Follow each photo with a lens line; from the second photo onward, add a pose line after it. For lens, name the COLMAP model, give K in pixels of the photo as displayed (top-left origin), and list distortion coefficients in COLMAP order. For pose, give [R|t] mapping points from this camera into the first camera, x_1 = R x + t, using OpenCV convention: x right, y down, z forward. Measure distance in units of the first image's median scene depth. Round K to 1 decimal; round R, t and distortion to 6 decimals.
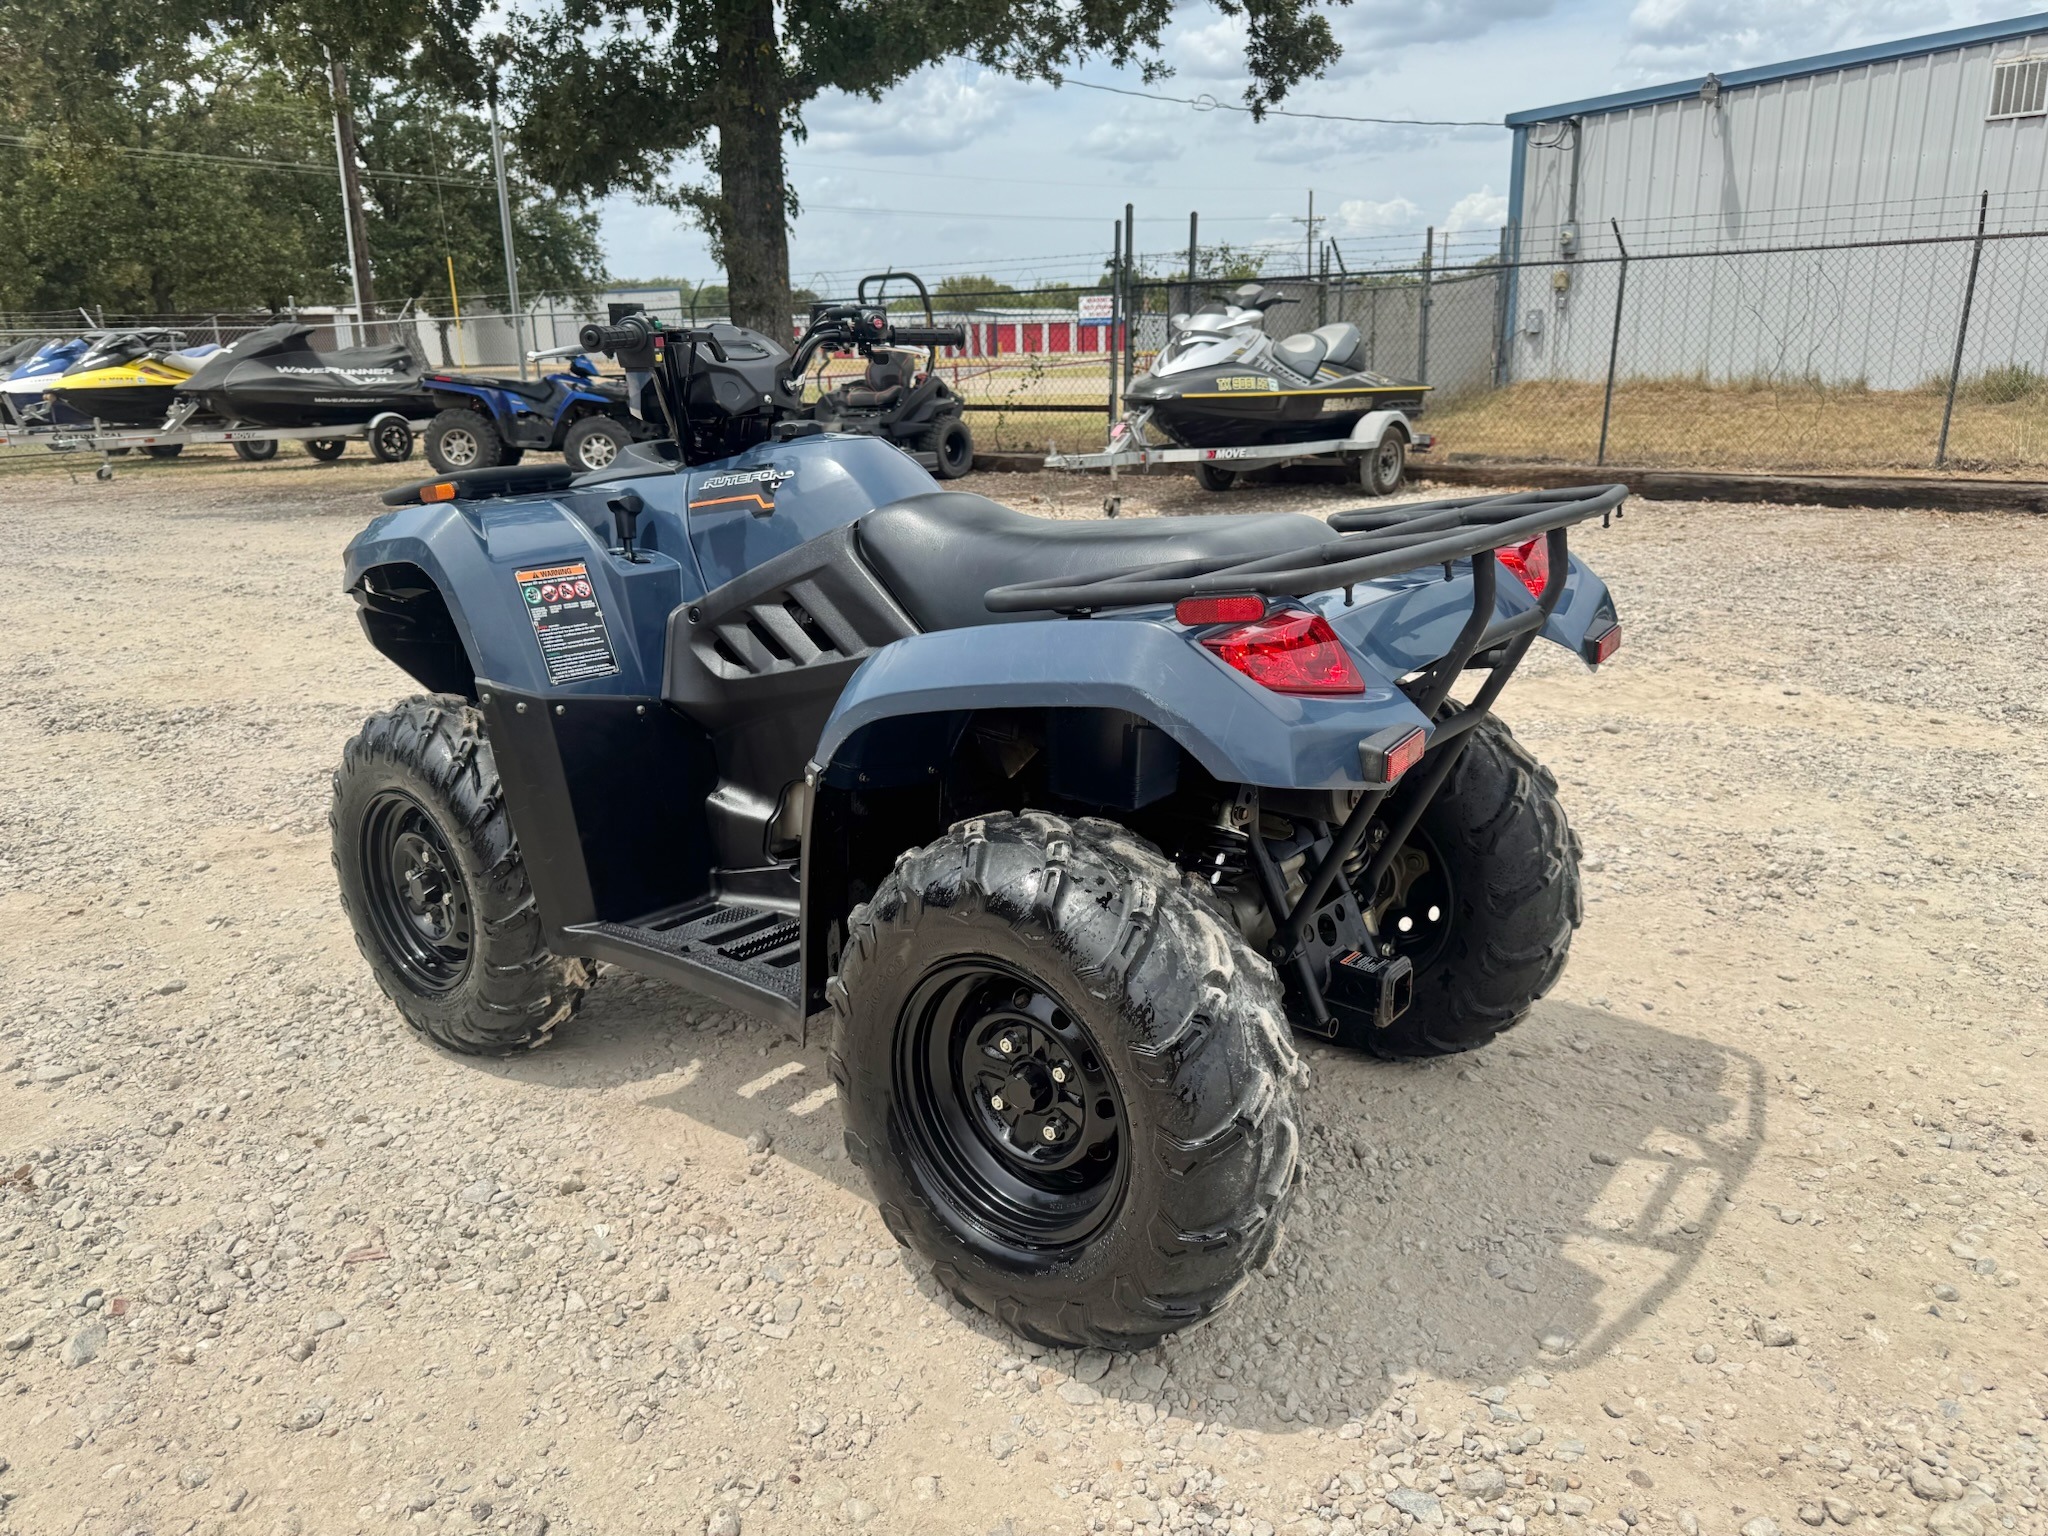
lens RADIAL K [[1472.2, 0, 1034.0], [0, 1472.2, 764.2], [0, 0, 1]] dist [-0.004160, -0.006627]
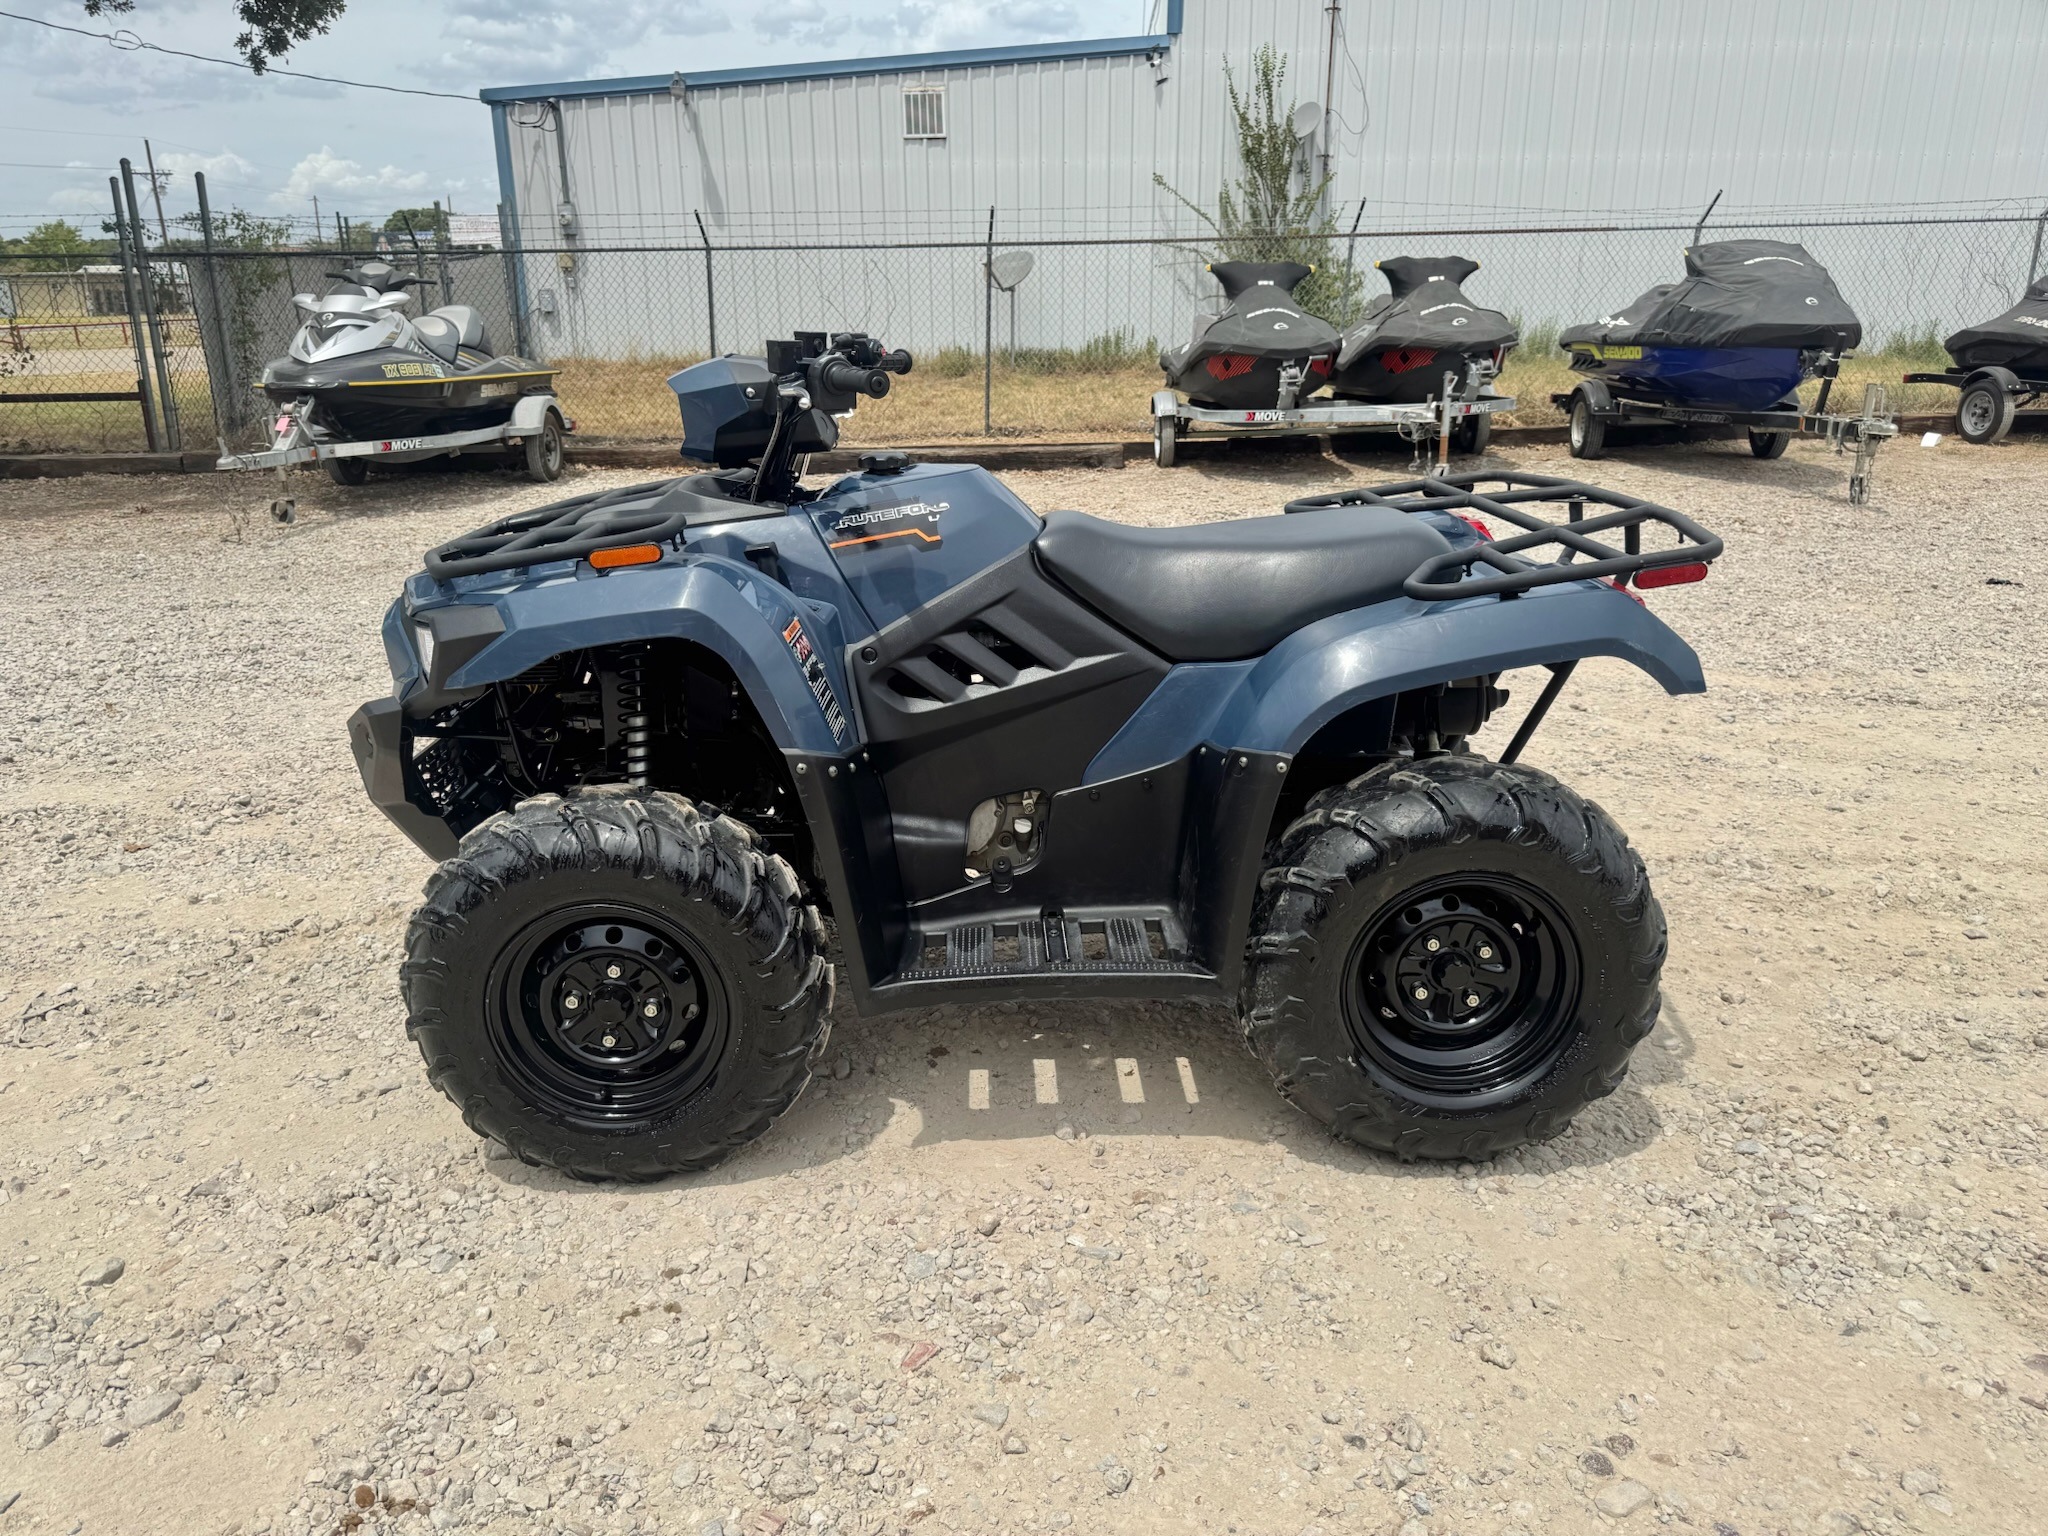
lens RADIAL K [[1472.2, 0, 984.3], [0, 1472.2, 776.3], [0, 0, 1]] dist [-0.004160, -0.006627]
pose [[0.783039, -0.171568, 0.597842, -0.125923], [0.156131, 0.984646, 0.078076, -0.013889], [-0.602058, 0.032205, 0.797803, 0.027103]]
